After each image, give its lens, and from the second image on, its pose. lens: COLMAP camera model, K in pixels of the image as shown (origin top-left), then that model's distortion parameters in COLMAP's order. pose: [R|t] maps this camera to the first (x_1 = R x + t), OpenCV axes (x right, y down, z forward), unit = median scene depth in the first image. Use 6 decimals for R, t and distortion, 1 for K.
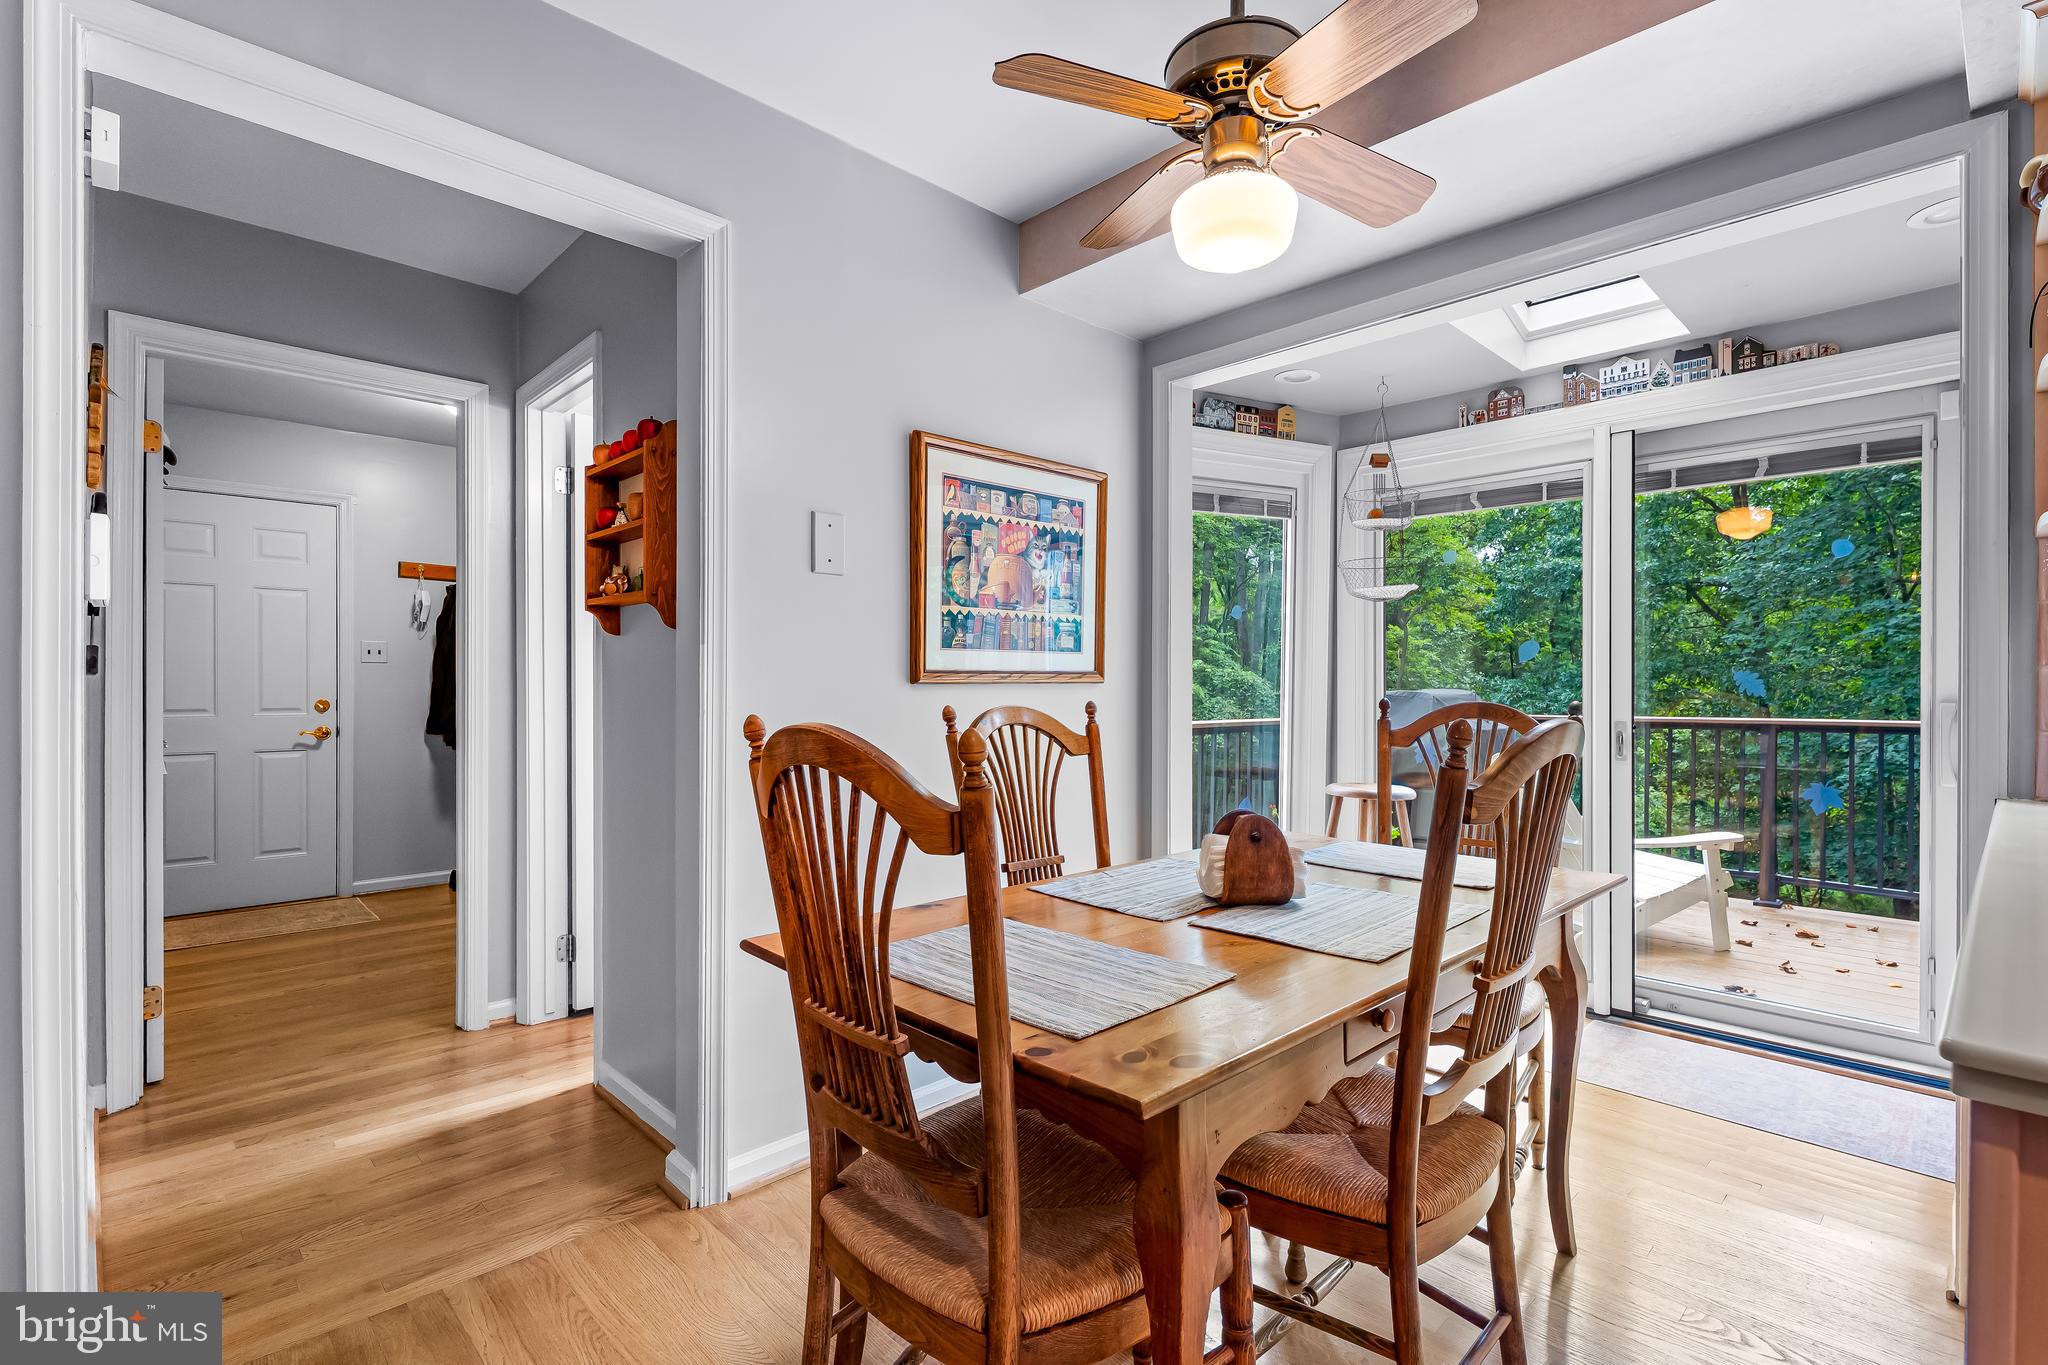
lens RADIAL K [[951.1, 0, 1027.6], [0, 951.1, 686.9], [0, 0, 1]] dist [0.003552, 0.000635]
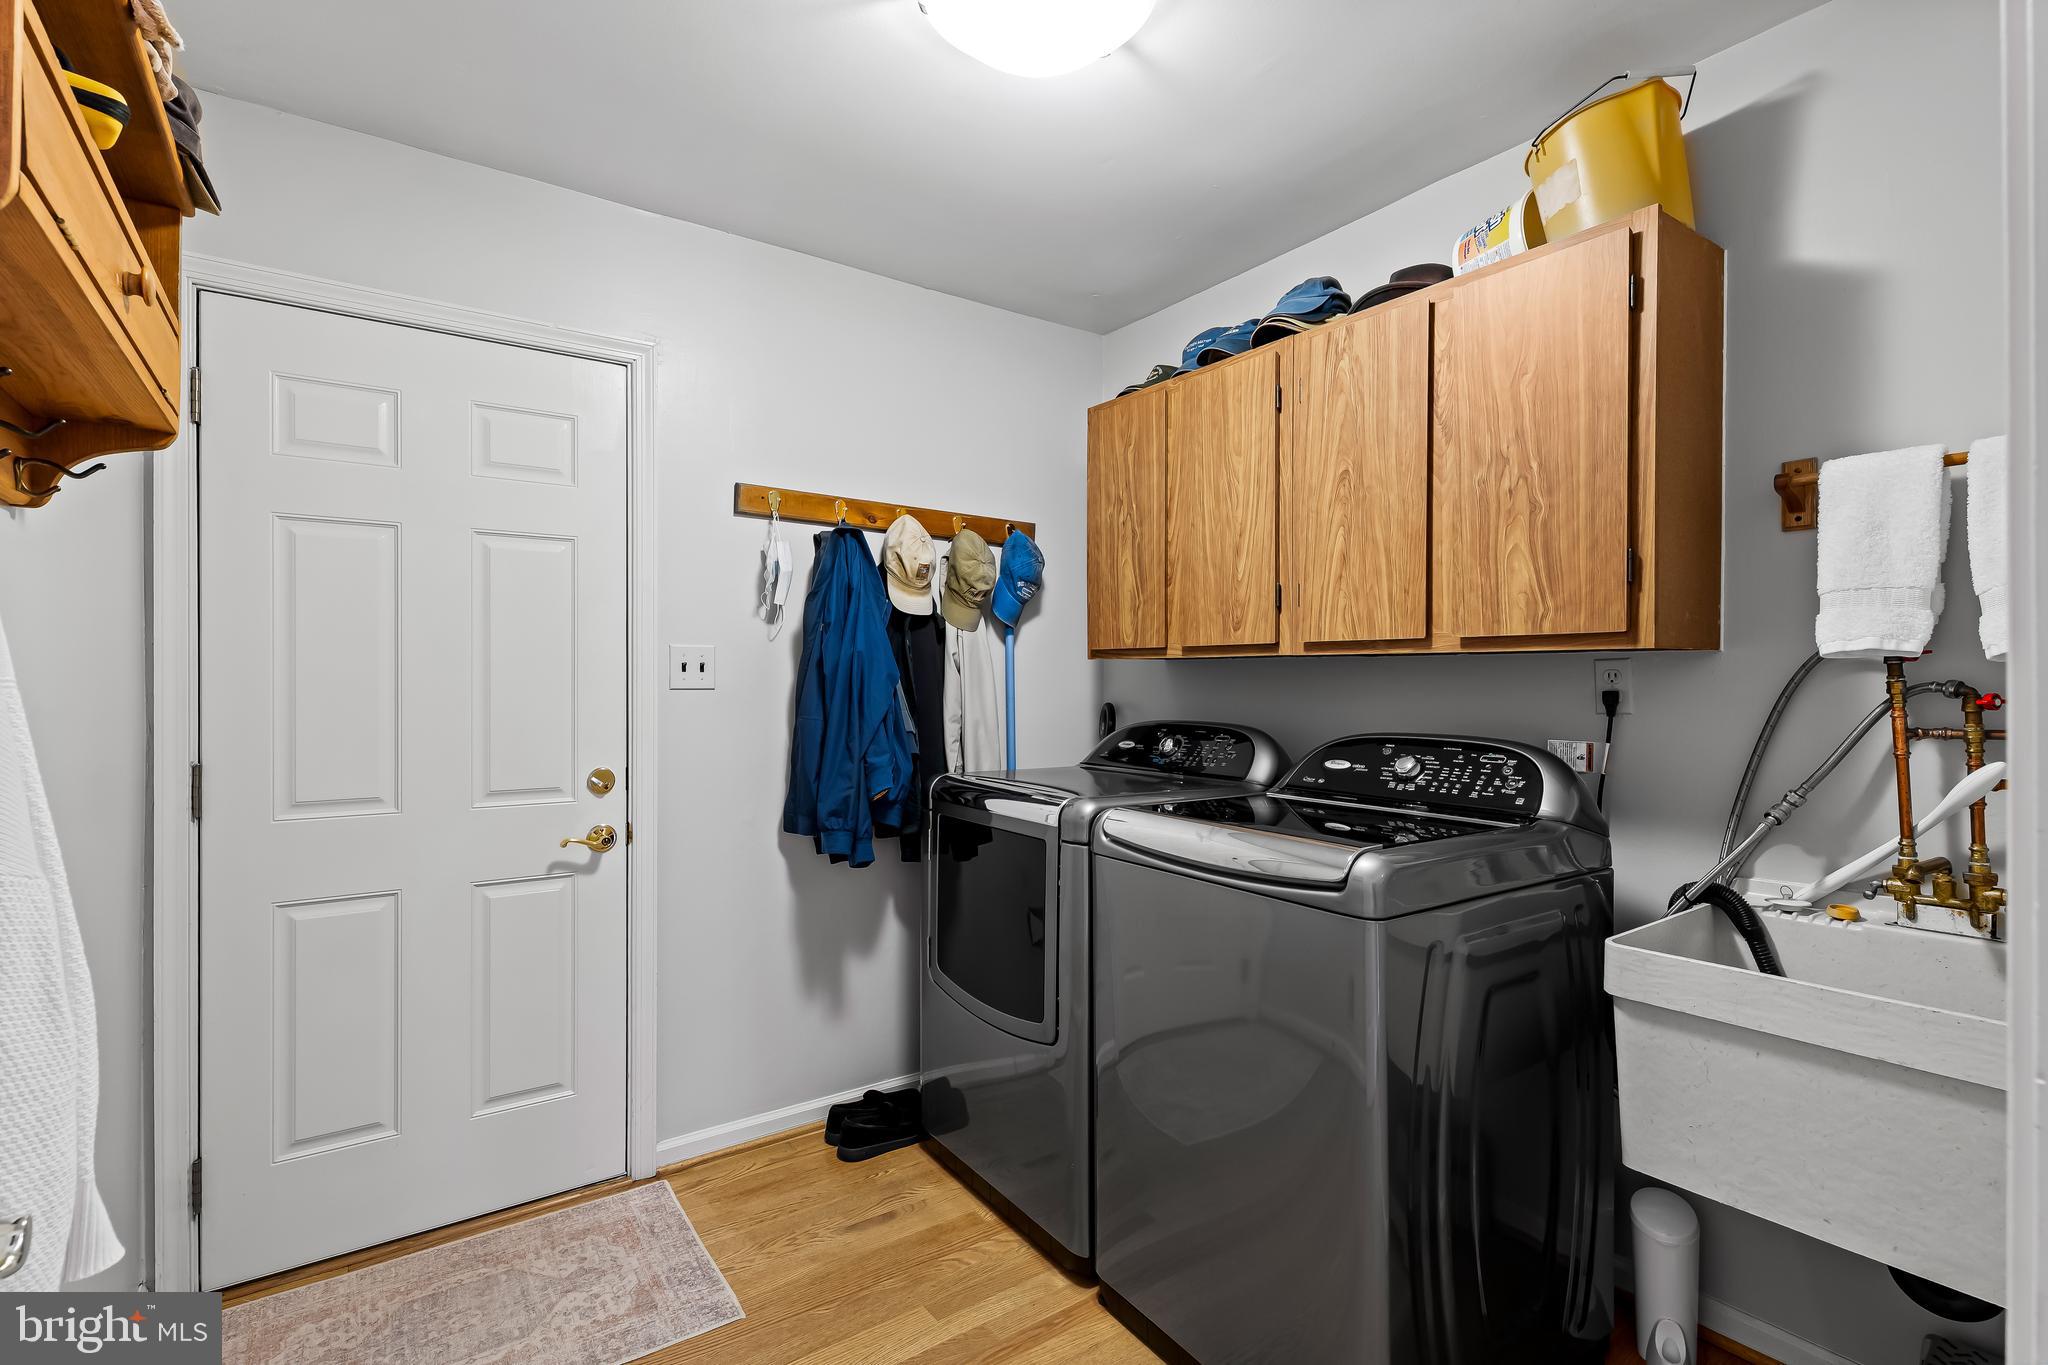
lens RADIAL K [[960.9, 0, 1026.0], [0, 960.9, 680.5], [0, 0, 1]] dist [0.014721, -0.003964]
pose [[0.987543, 0.000856, -0.157345, -0.763097], [-0.000688, 0.999999, 0.001121, -0.052969], [0.157345, -0.000998, 0.987543, 0.935144]]
